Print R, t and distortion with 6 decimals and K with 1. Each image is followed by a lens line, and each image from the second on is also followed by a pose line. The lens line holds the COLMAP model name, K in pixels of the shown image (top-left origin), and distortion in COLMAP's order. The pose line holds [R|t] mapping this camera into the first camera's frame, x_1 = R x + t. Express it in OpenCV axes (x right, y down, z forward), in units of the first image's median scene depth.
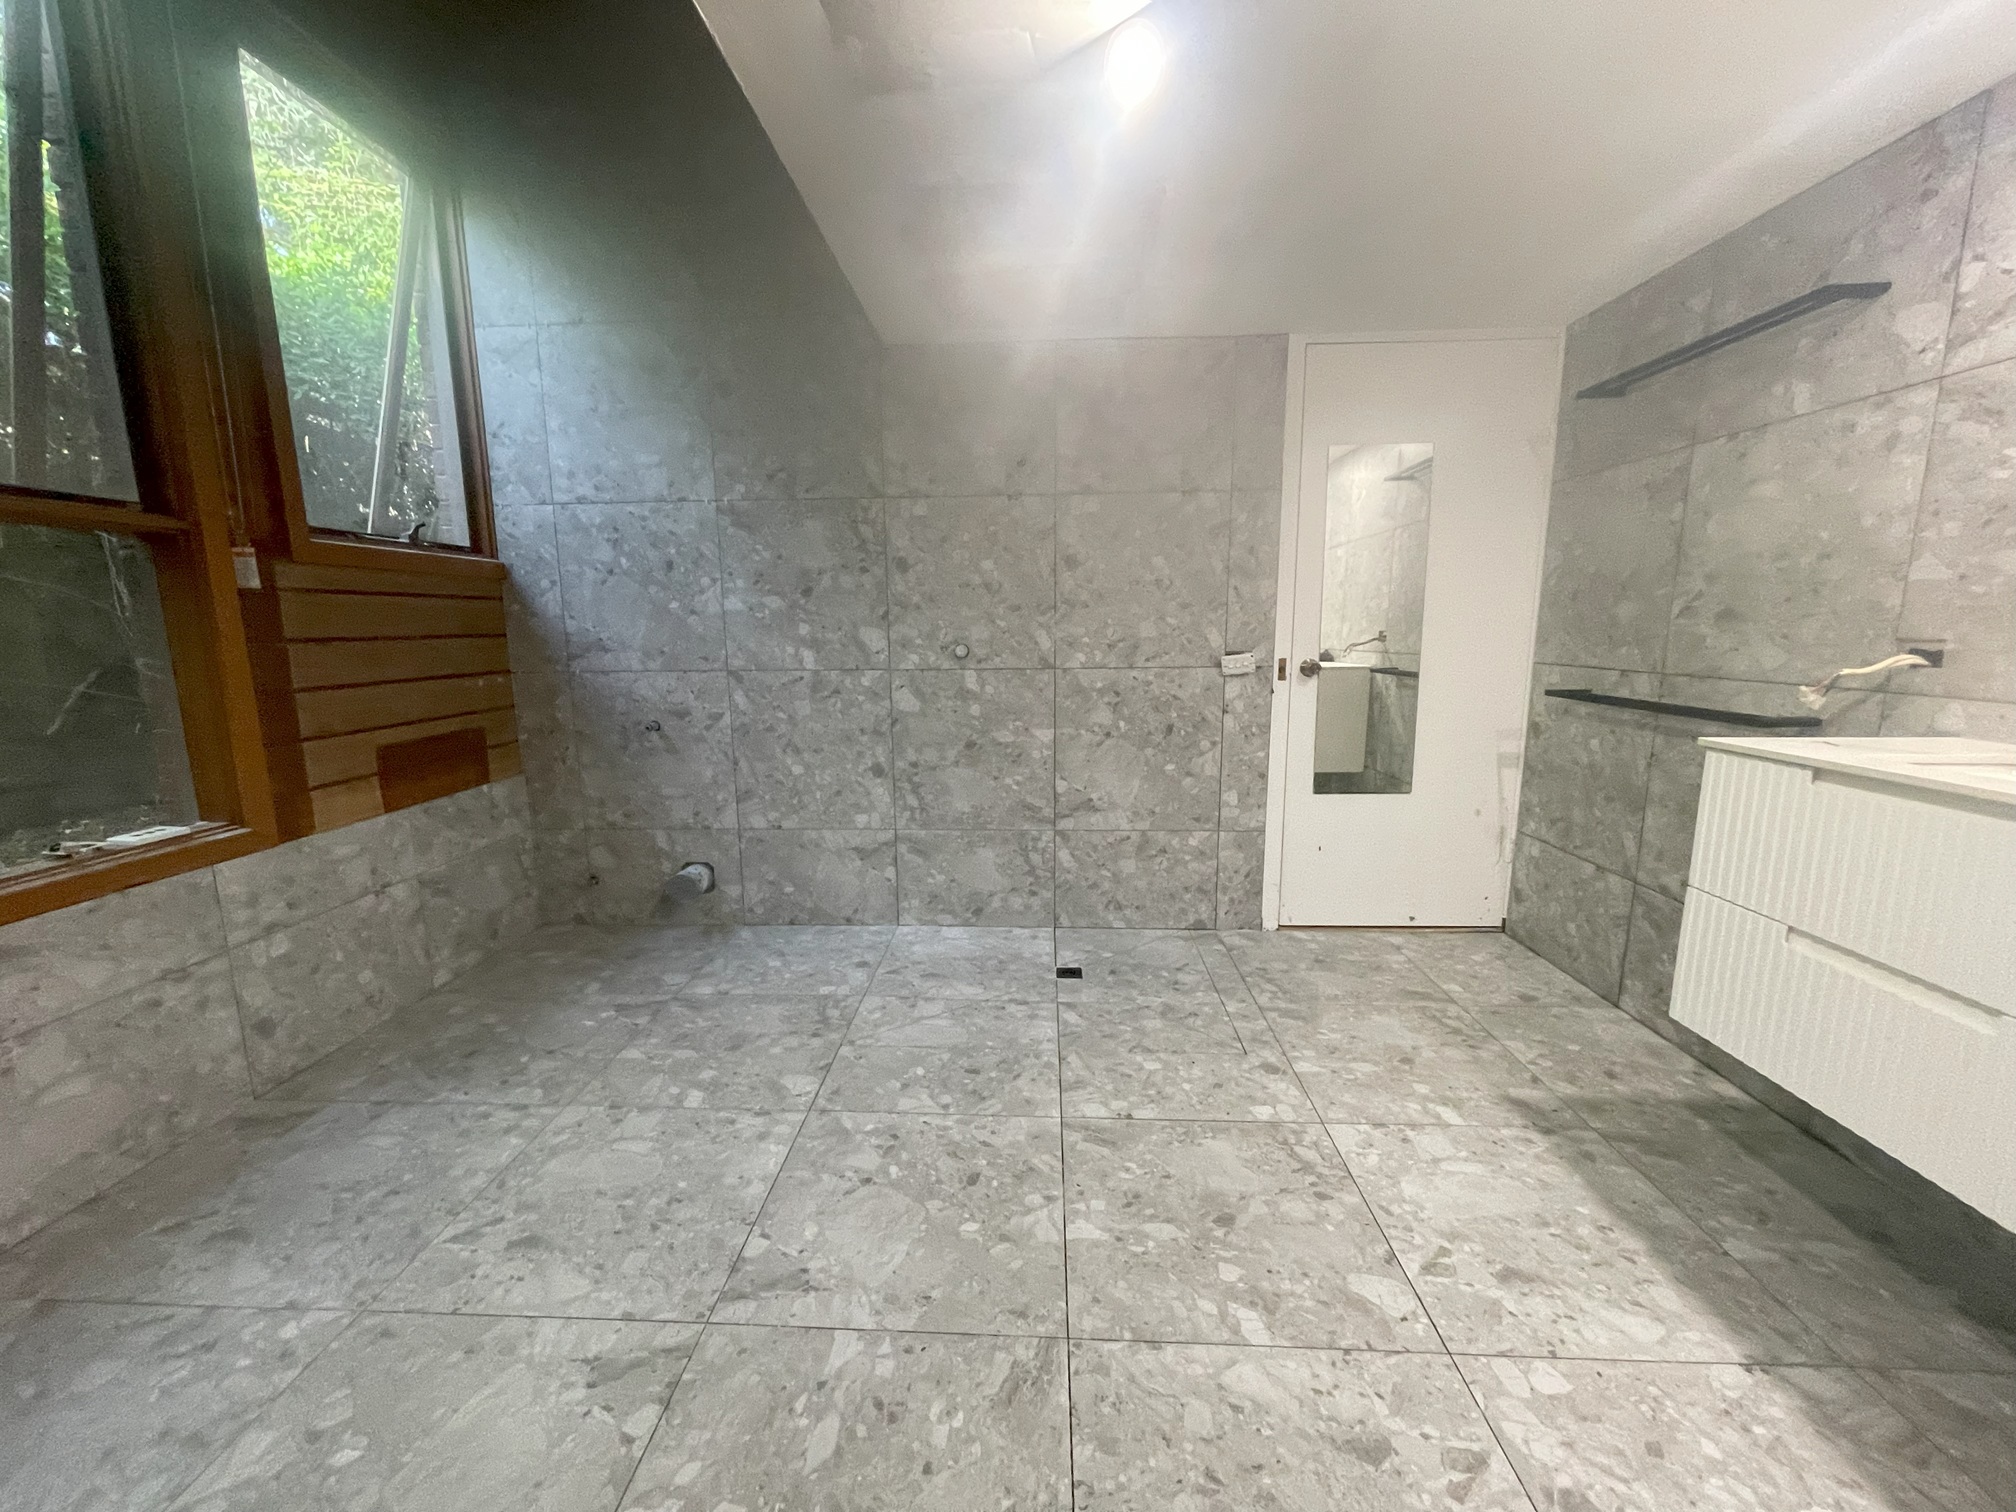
lens RADIAL K [[812.5, 0, 997.6], [0, 812.5, 759.8], [0, 0, 1]] dist [-0.002504, 0.000095]
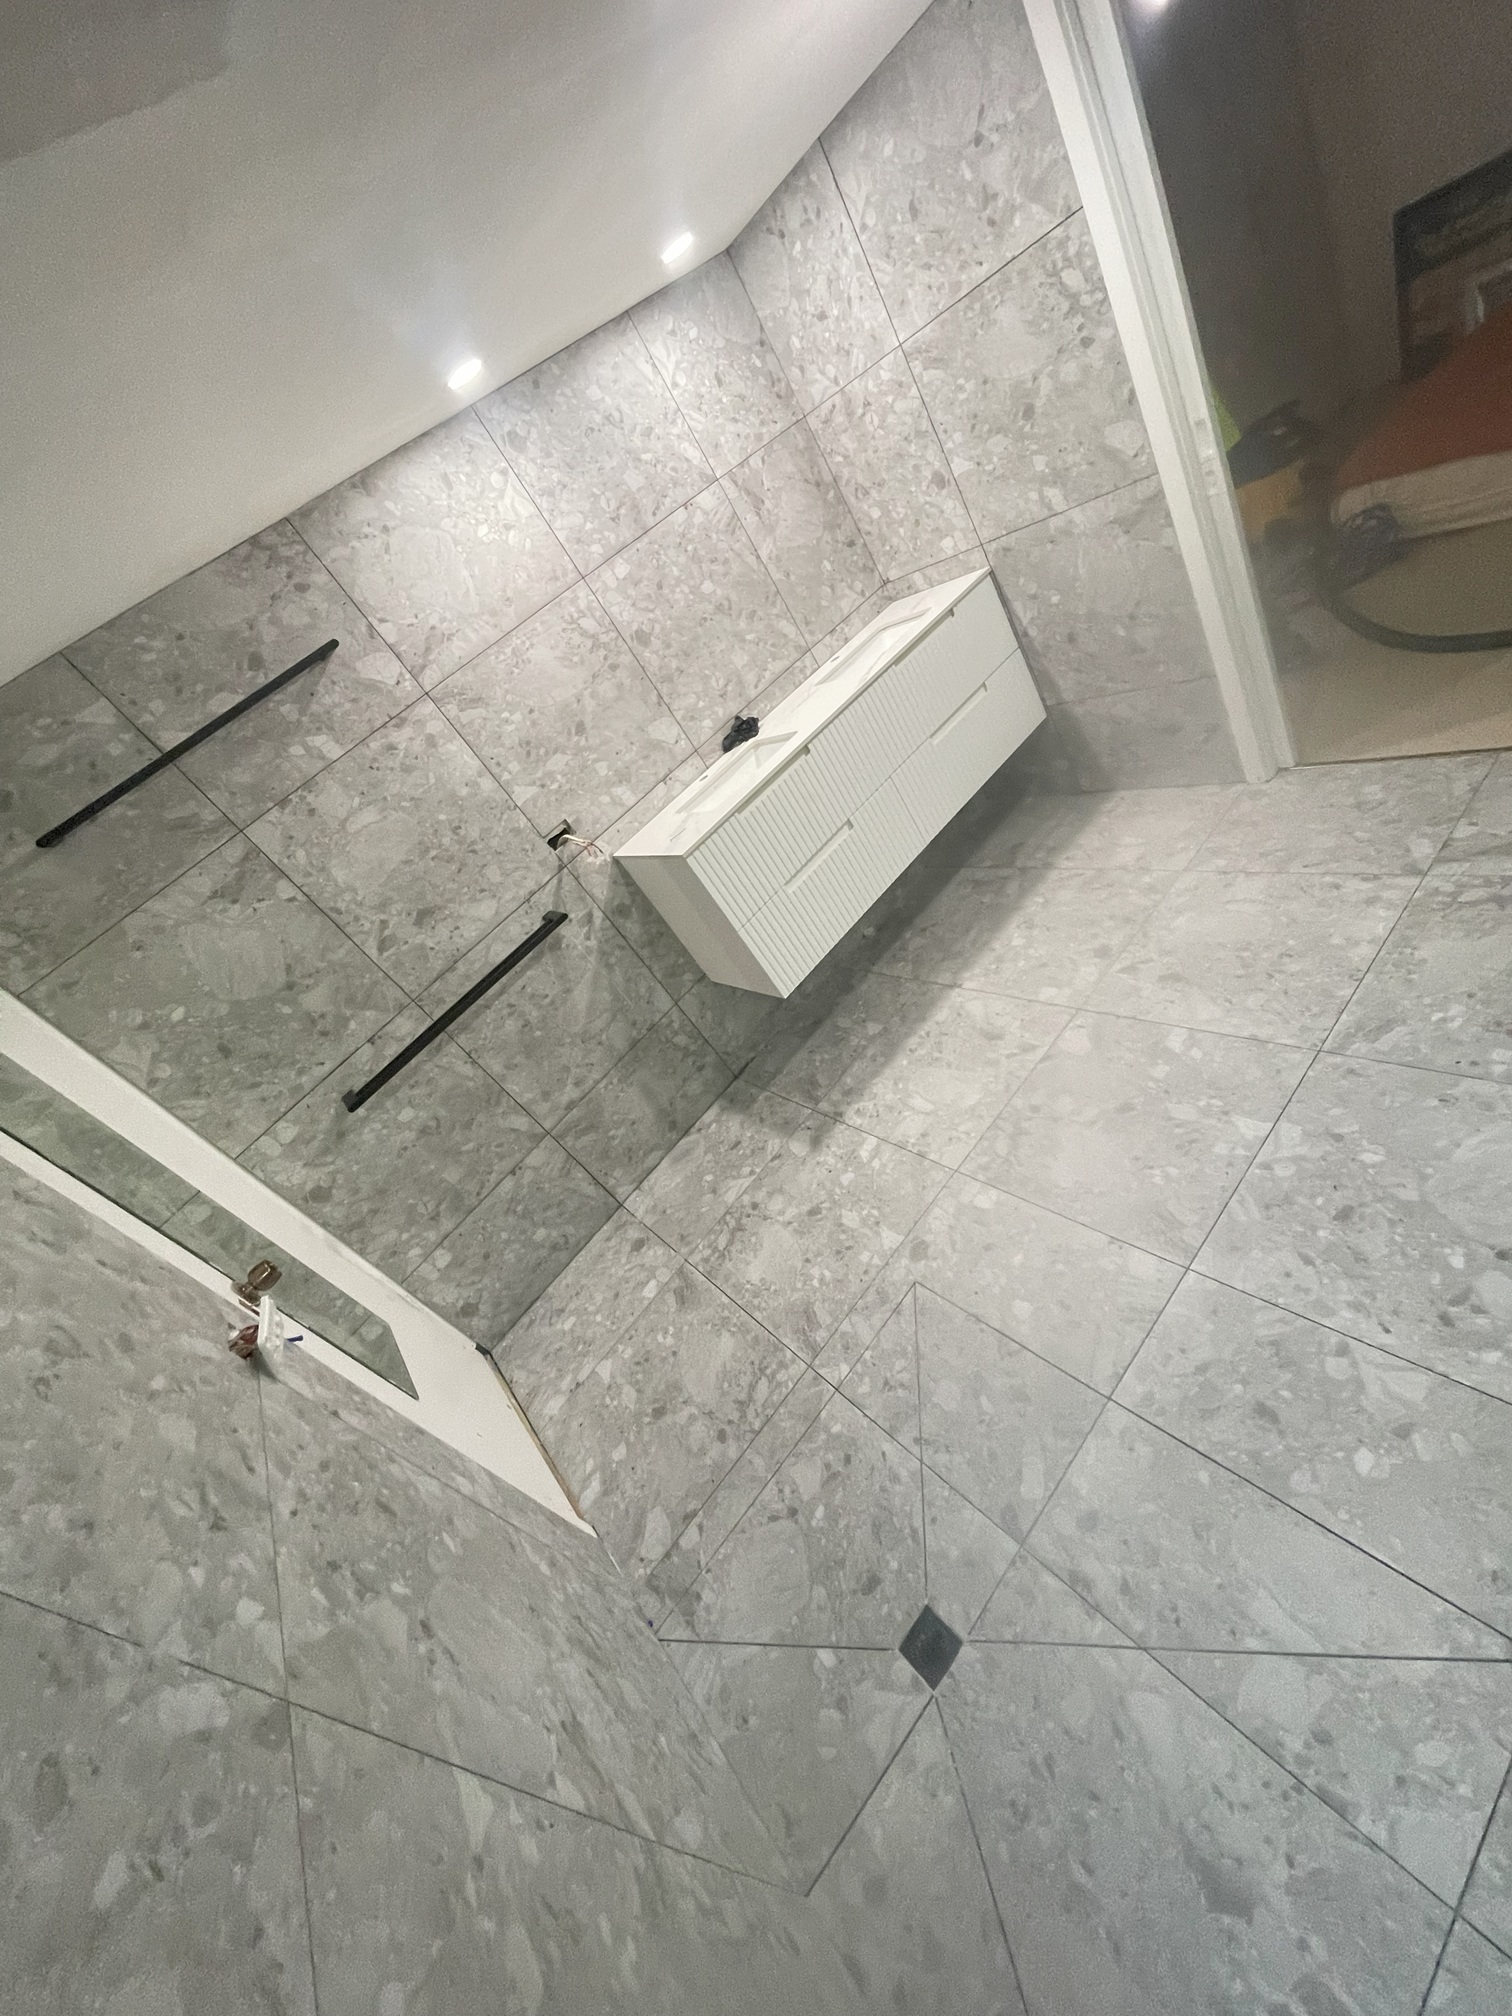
lens RADIAL K [[812.5, 0, 750.2], [0, 812.5, 996.3], [0, 0, 1]] dist [-0.002504, 0.000095]
pose [[-0.577420, -0.092229, 0.811221, -0.263196], [0.628187, 0.584474, 0.513587, -0.364763], [-0.521505, 0.806154, -0.279549, 1.042742]]
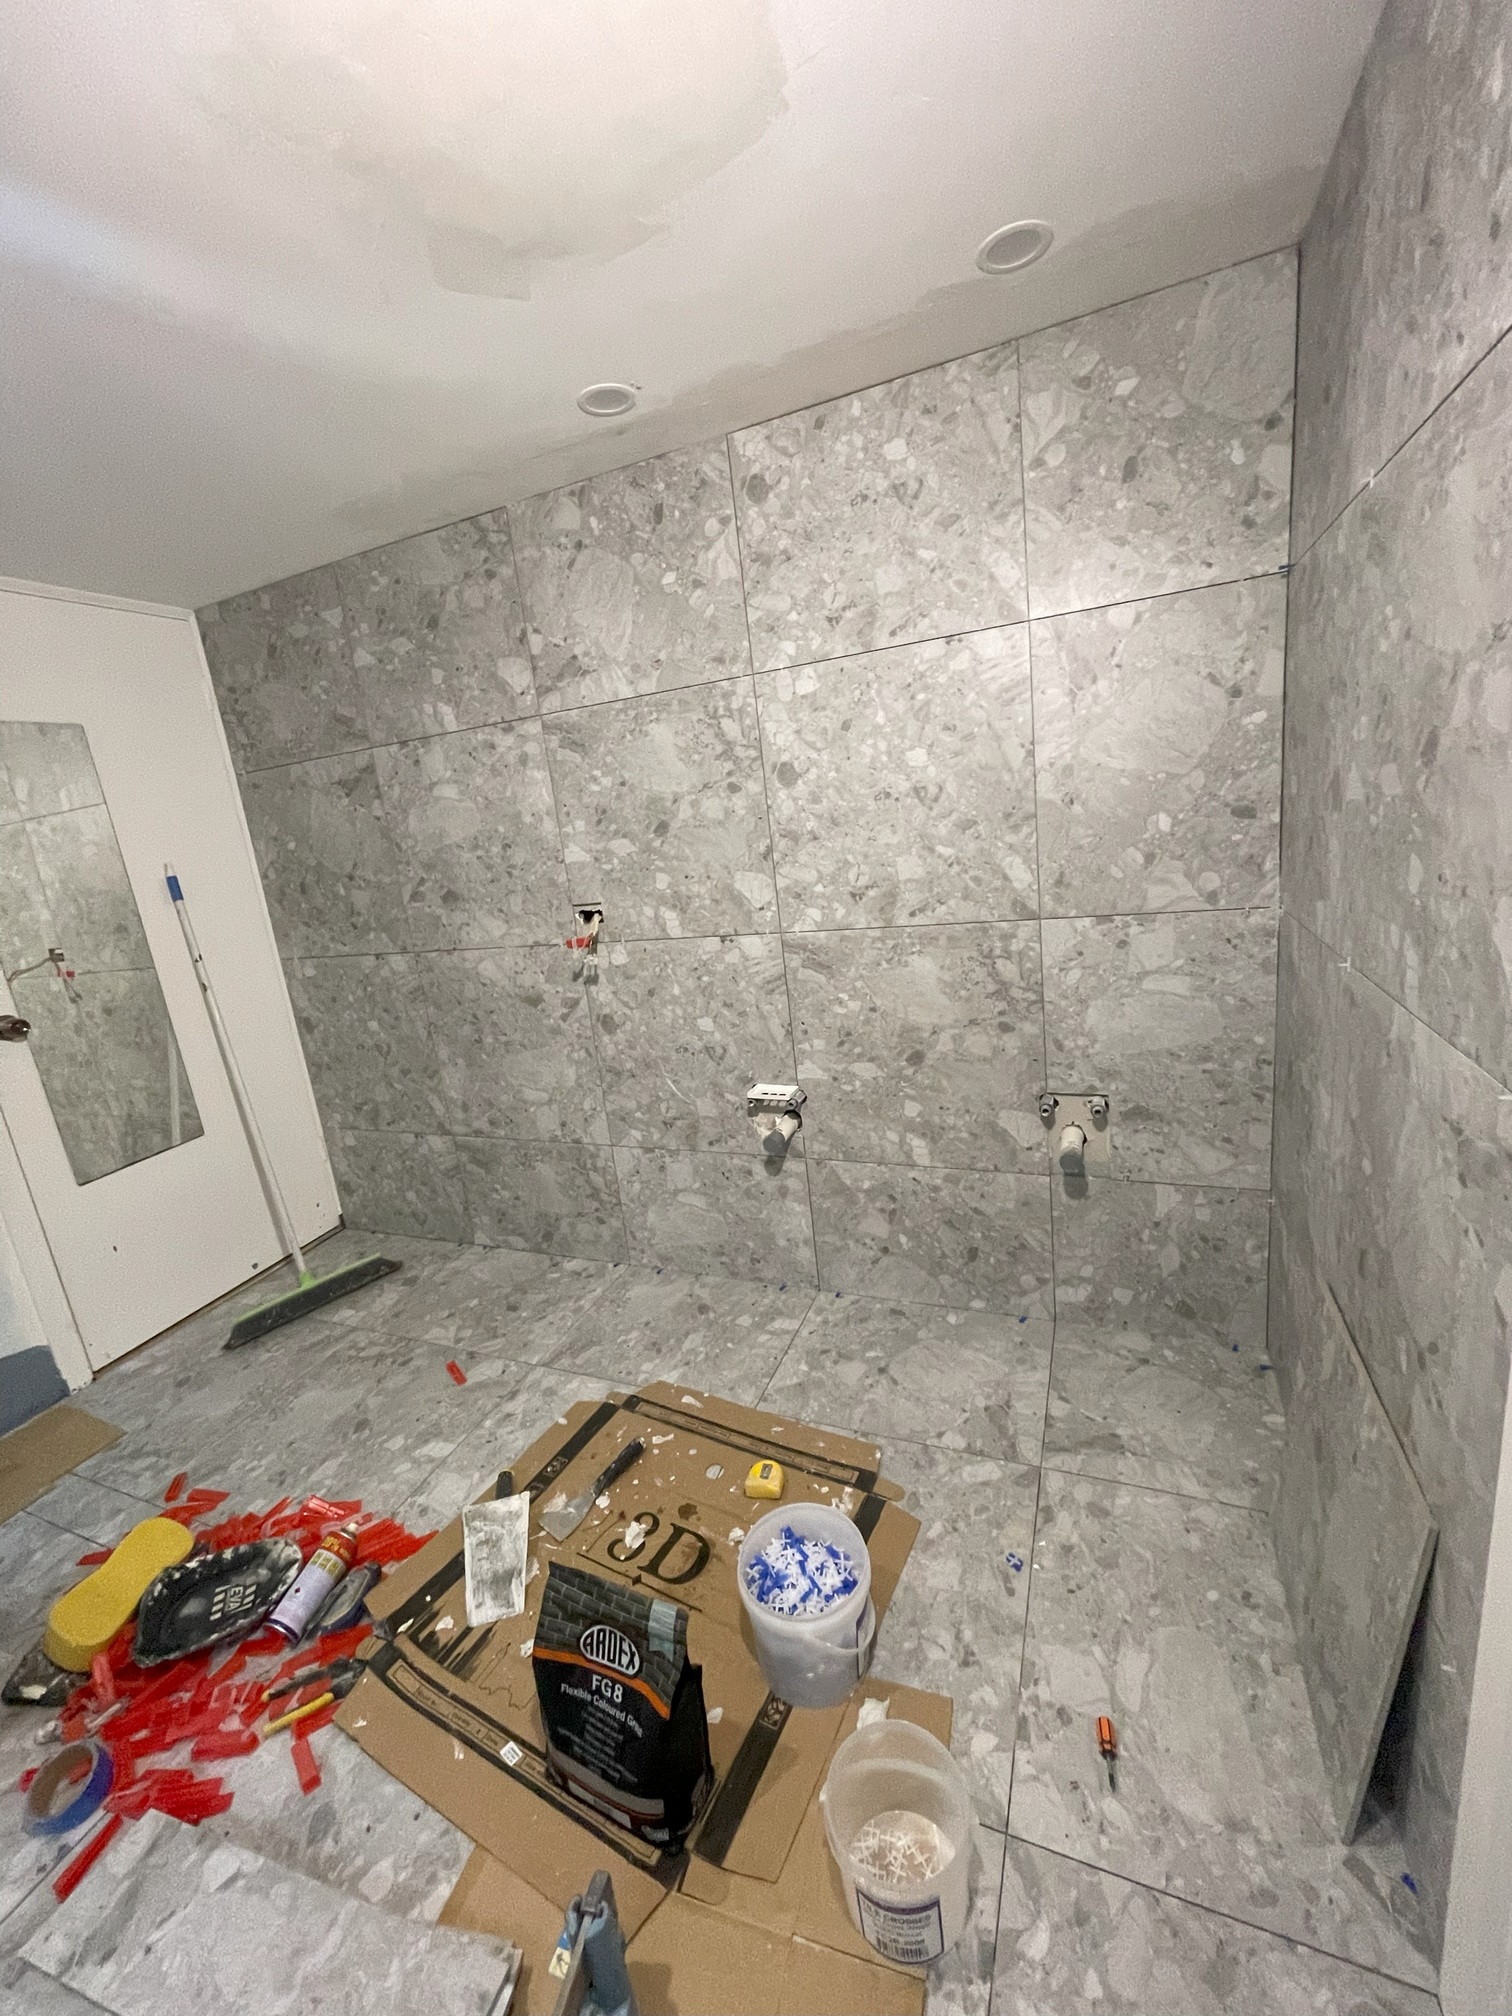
lens RADIAL K [[812.5, 0, 750.2], [0, 812.5, 996.3], [0, 0, 1]] dist [-0.002504, 0.000095]
pose [[0.336665, -0.238754, 0.910853, -0.047070], [0.267755, 0.951663, 0.150485, -0.091265], [-0.902754, 0.193222, 0.384319, 0.169717]]
